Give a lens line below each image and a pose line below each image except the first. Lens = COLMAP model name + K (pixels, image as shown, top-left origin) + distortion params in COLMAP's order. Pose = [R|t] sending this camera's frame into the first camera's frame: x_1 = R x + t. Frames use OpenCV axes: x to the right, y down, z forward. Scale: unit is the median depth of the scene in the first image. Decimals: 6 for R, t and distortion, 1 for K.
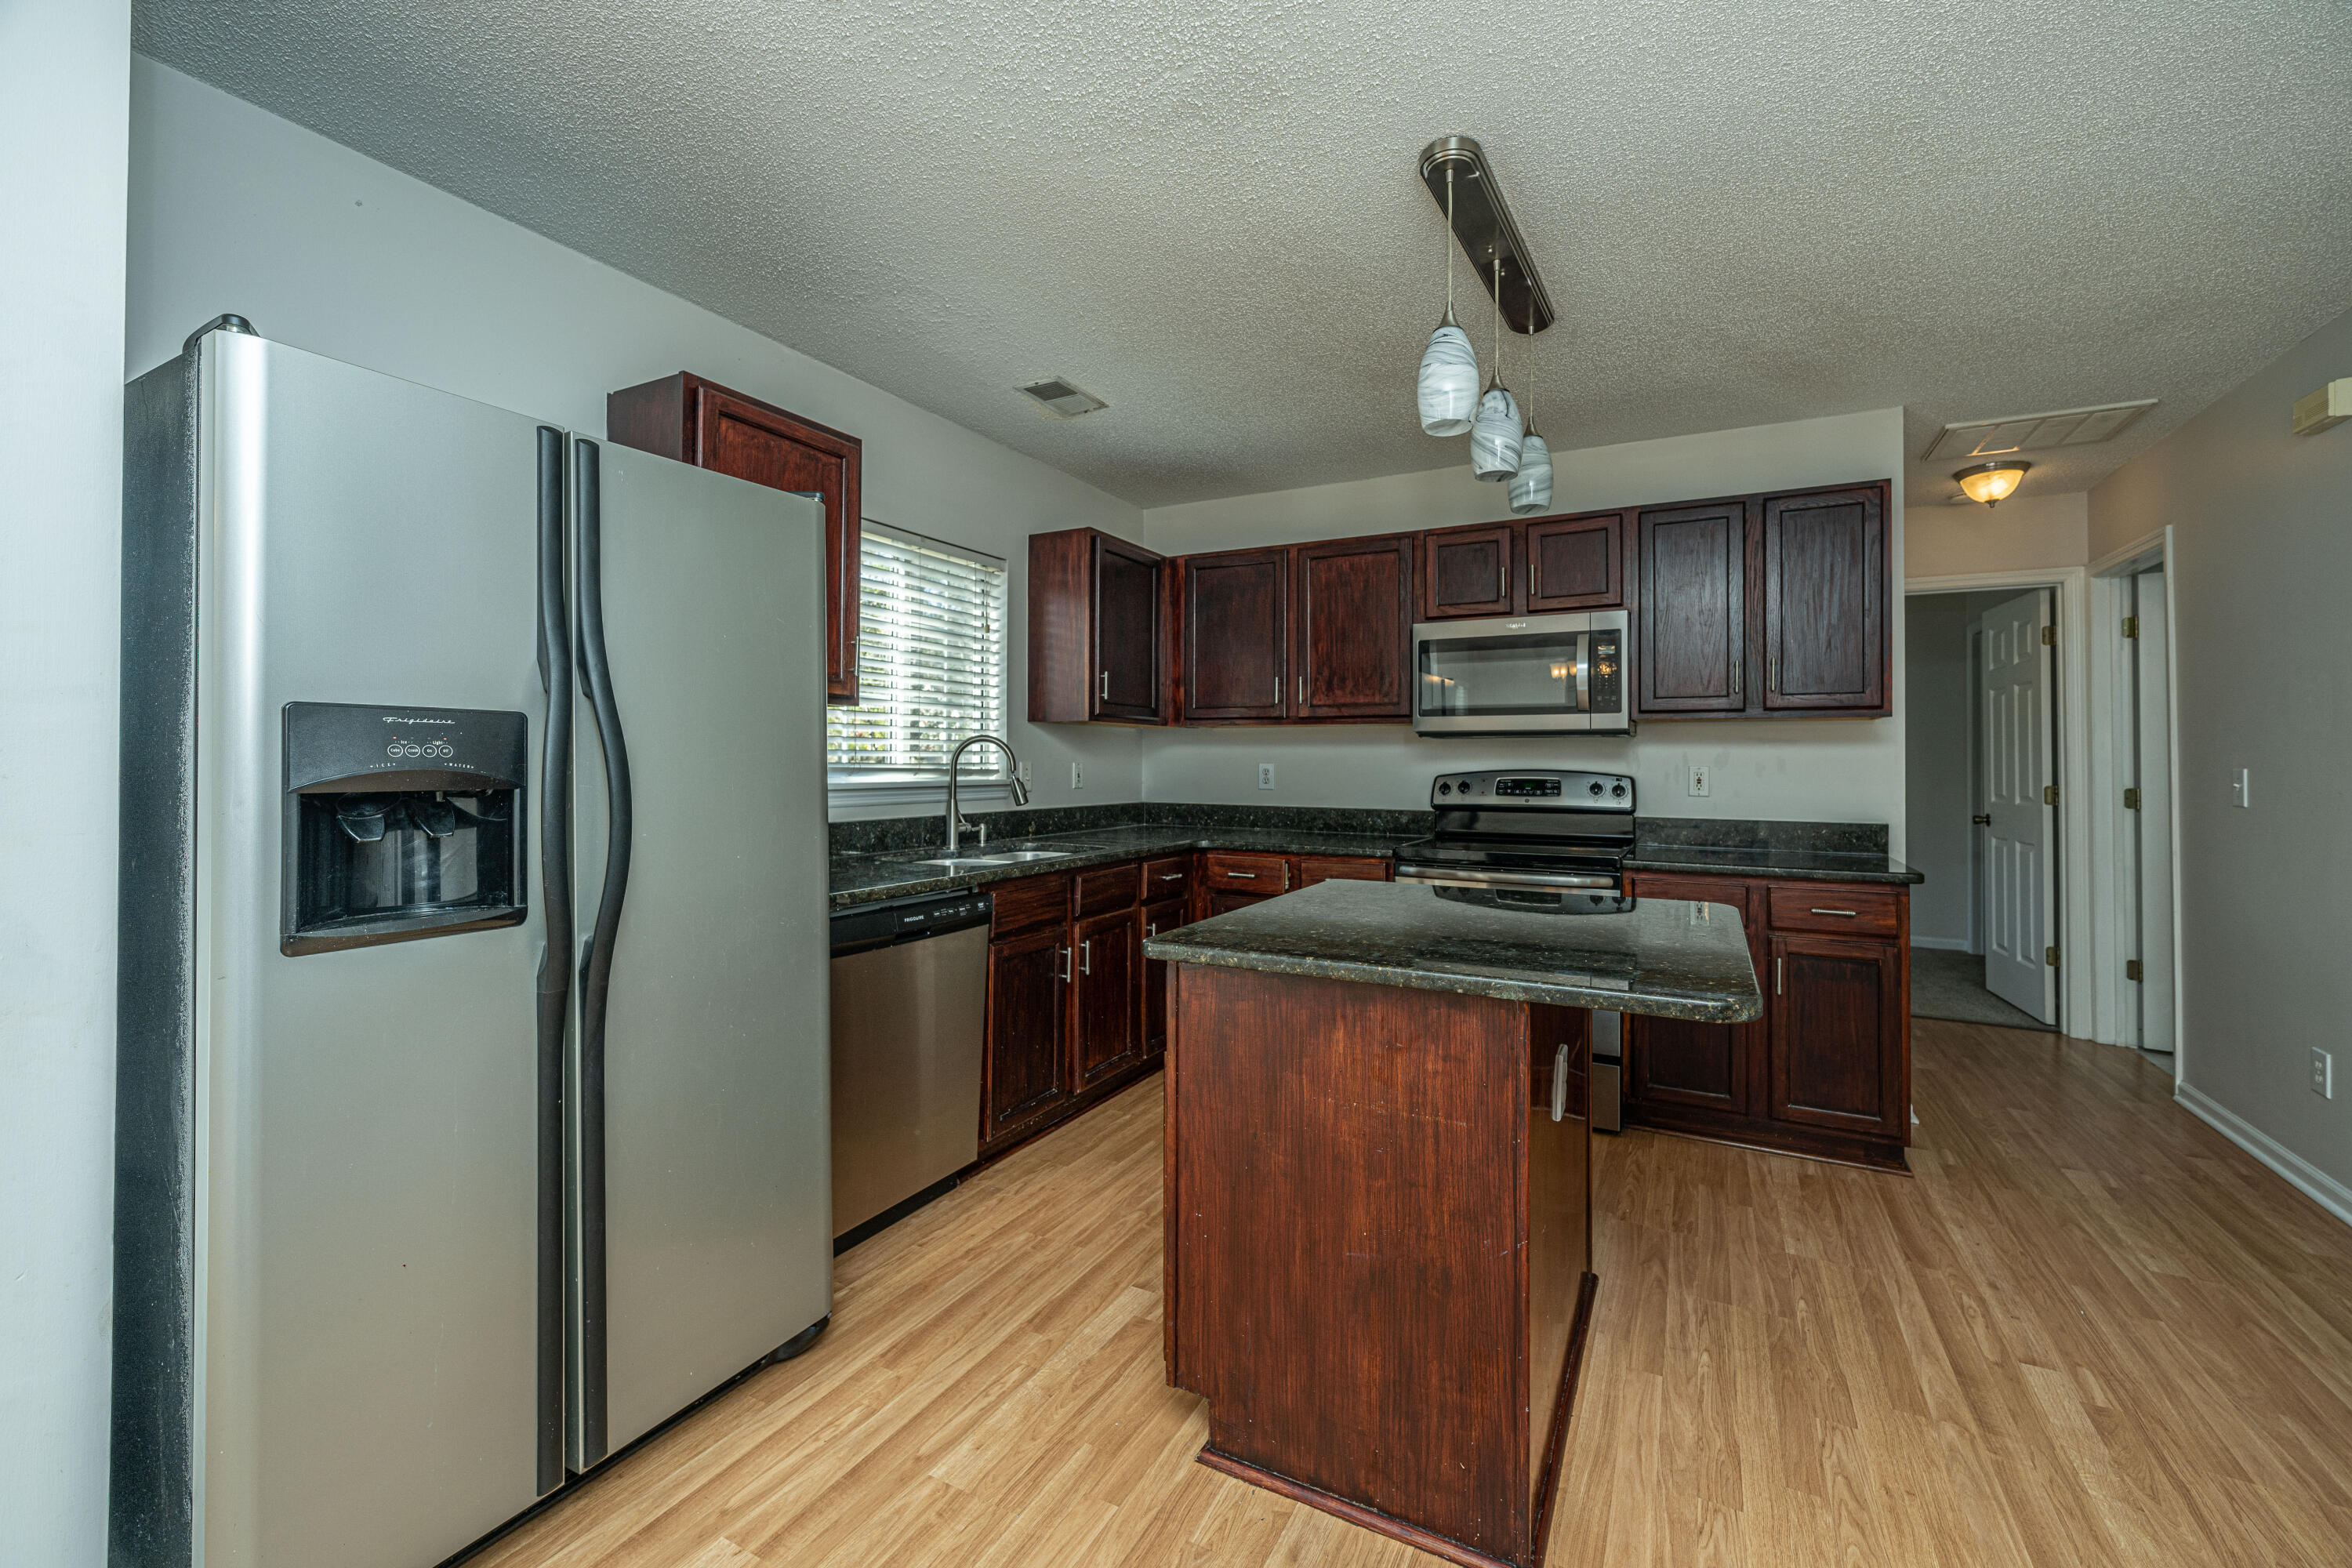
lens RADIAL K [[930.6, 0, 1217.0], [0, 930.6, 758.0], [0, 0, 1]] dist [-0.004901, -0.000124]
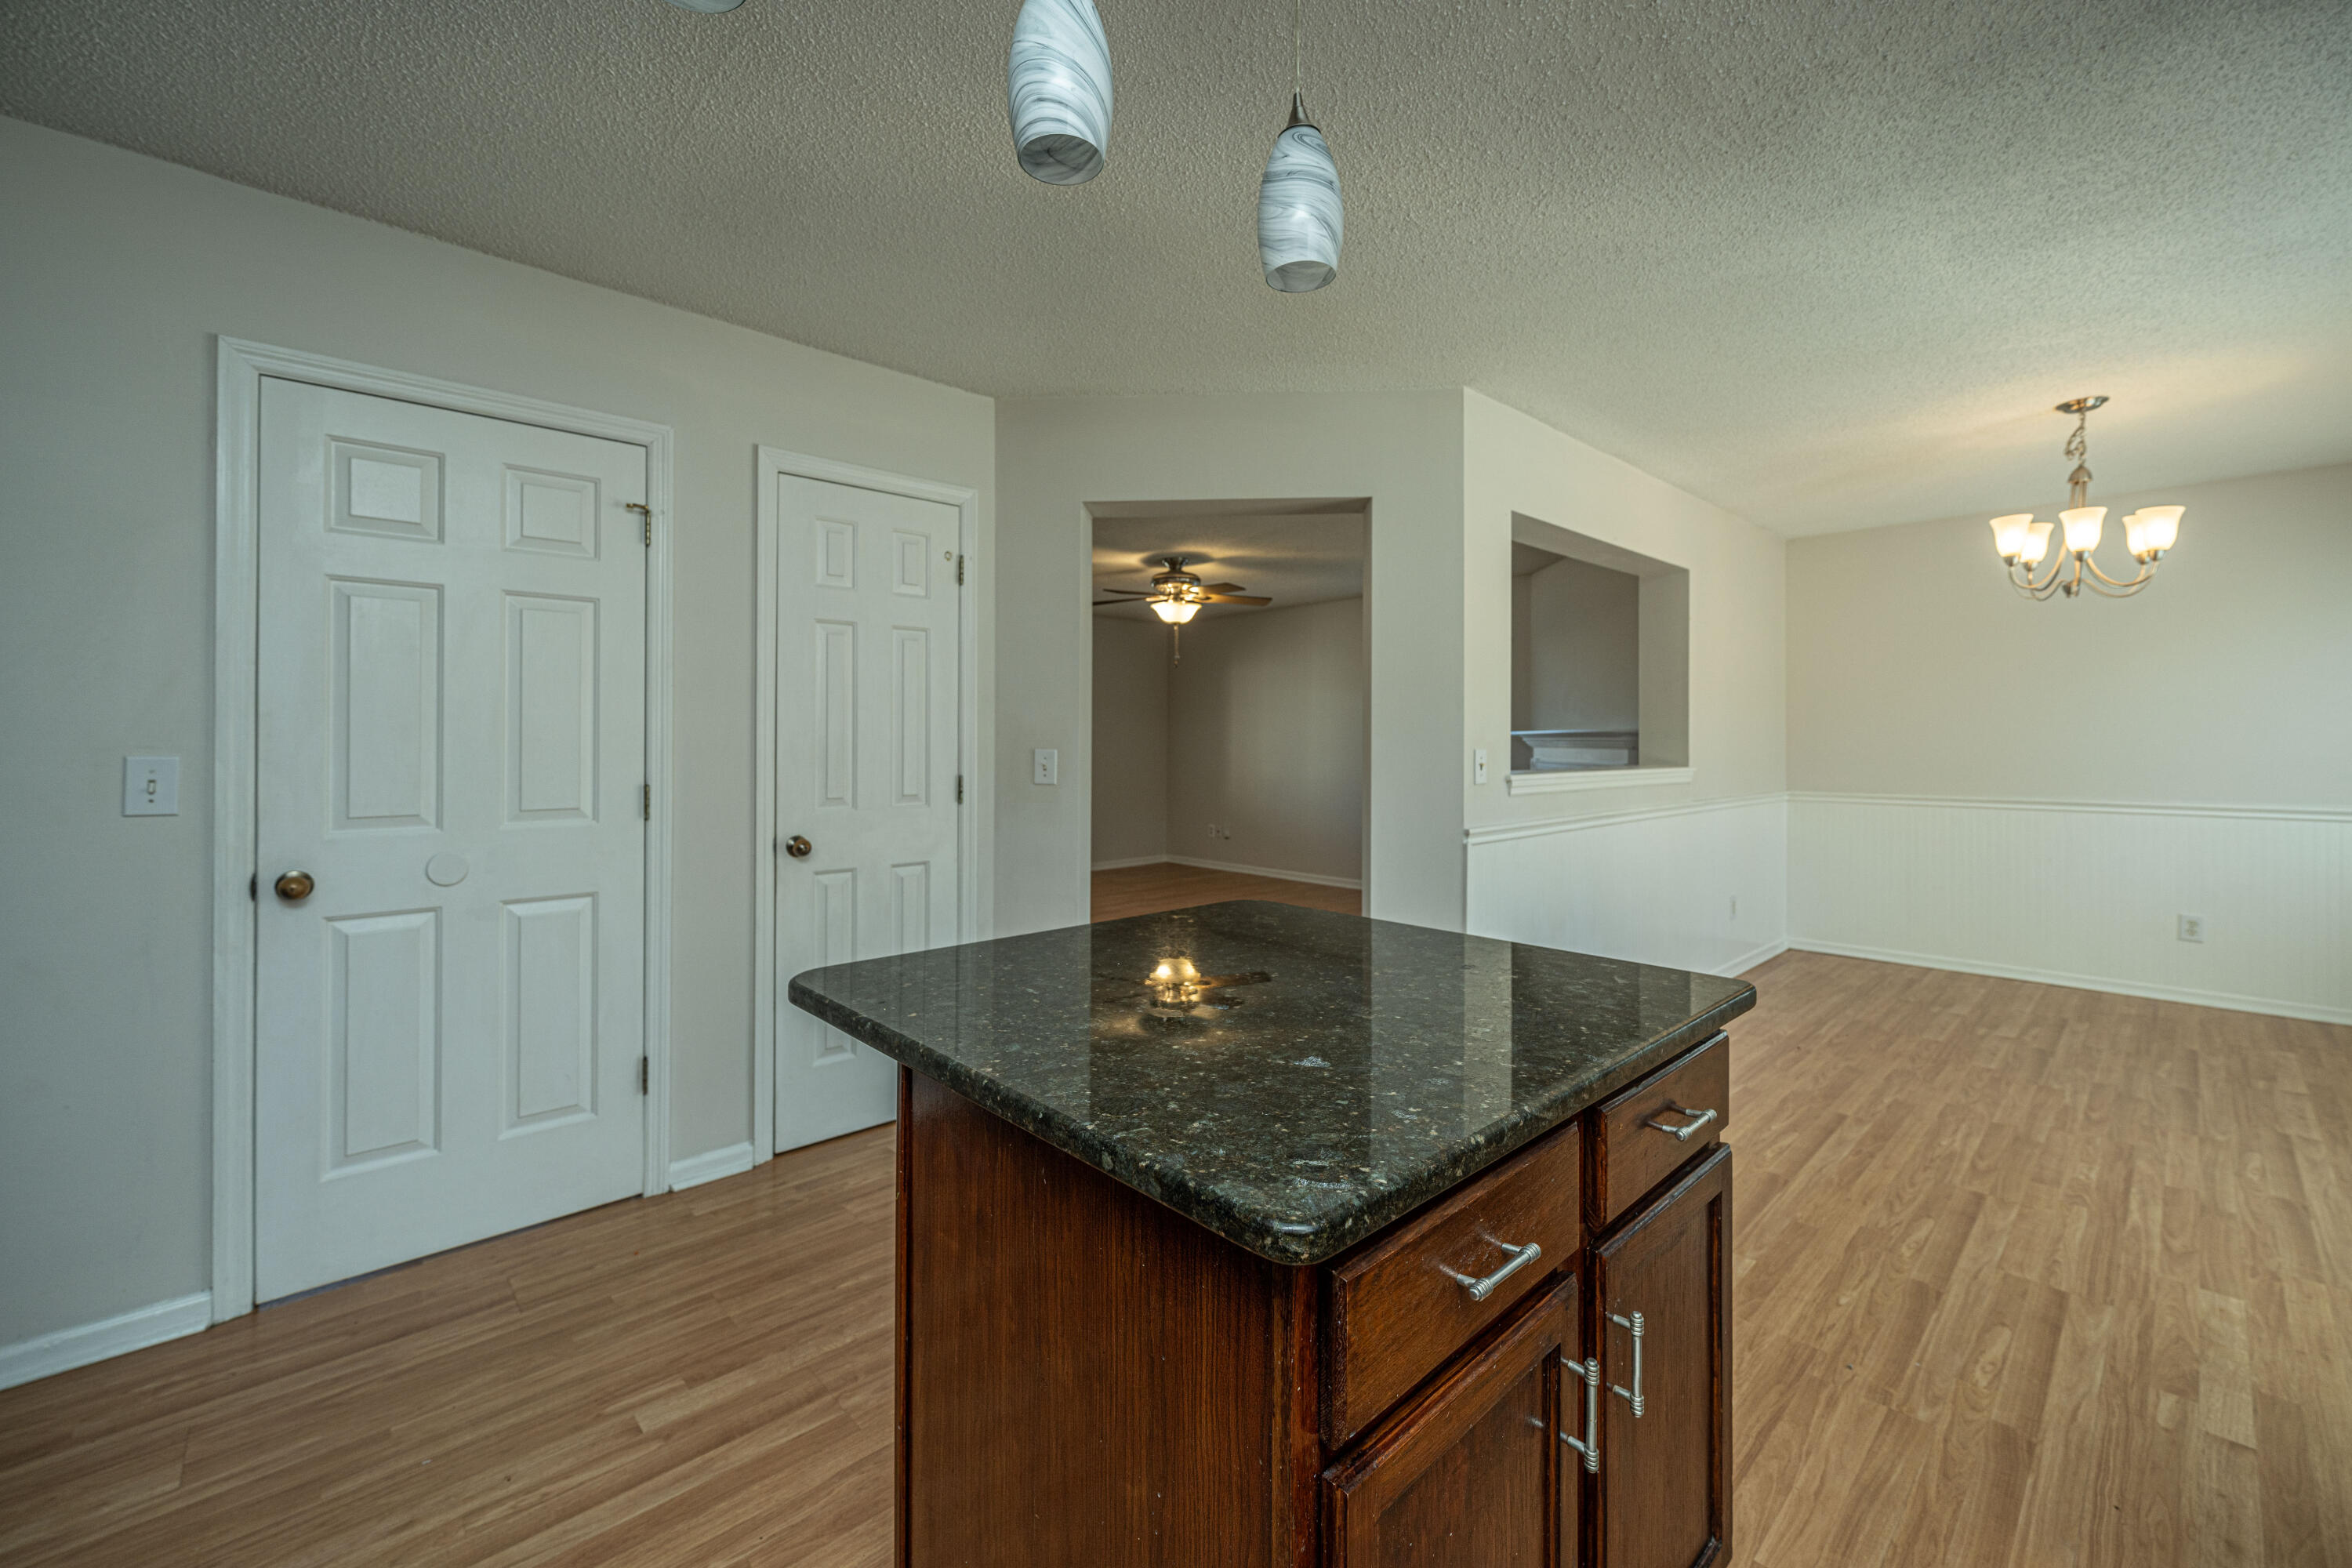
lens RADIAL K [[930.6, 0, 1137.5], [0, 930.6, 734.4], [0, 0, 1]] dist [-0.004901, -0.000124]
pose [[-0.929539, -0.000258, 0.368723, 0.066313], [-0.005132, 0.999912, -0.012239, 0.001901], [-0.368687, -0.013268, -0.929459, 0.958403]]
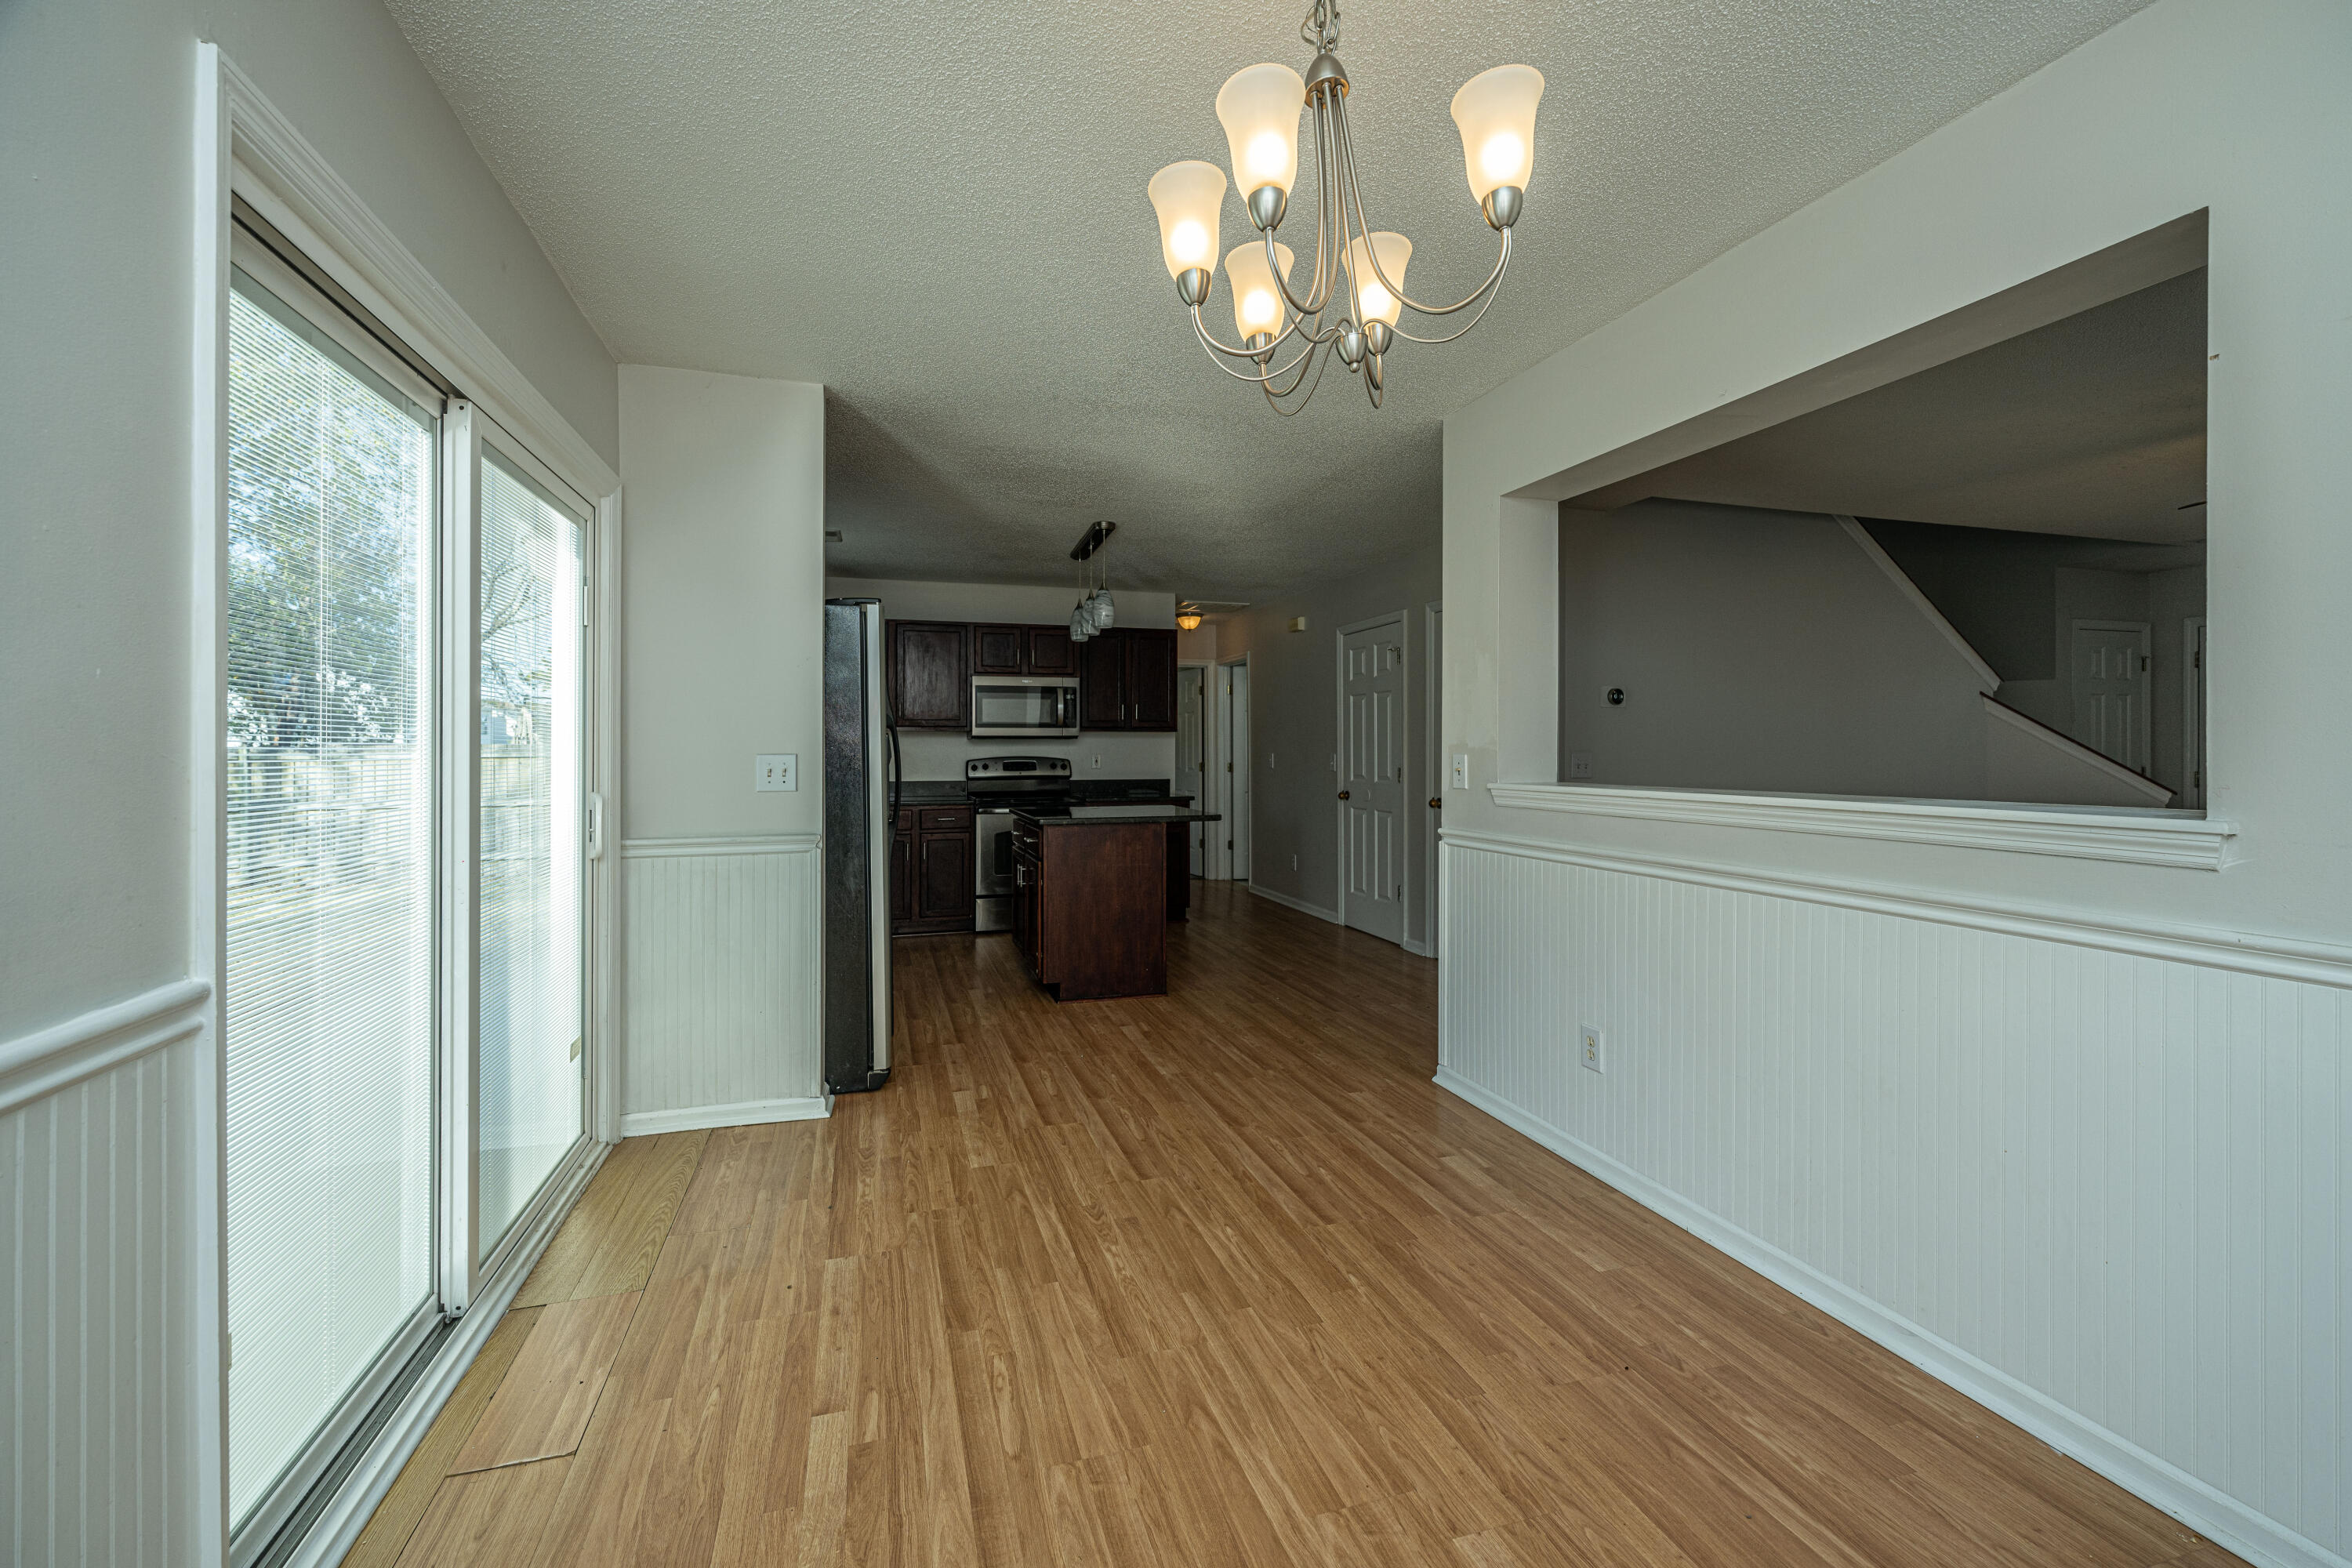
lens RADIAL K [[930.6, 0, 1194.6], [0, 930.6, 740.6], [0, 0, 1]] dist [-0.004901, -0.000124]
pose [[0.690234, 0.002634, 0.723581, -0.842447], [0.003206, 0.999972, -0.006699, -0.005770], [-0.723579, 0.006944, 0.690207, -0.585696]]
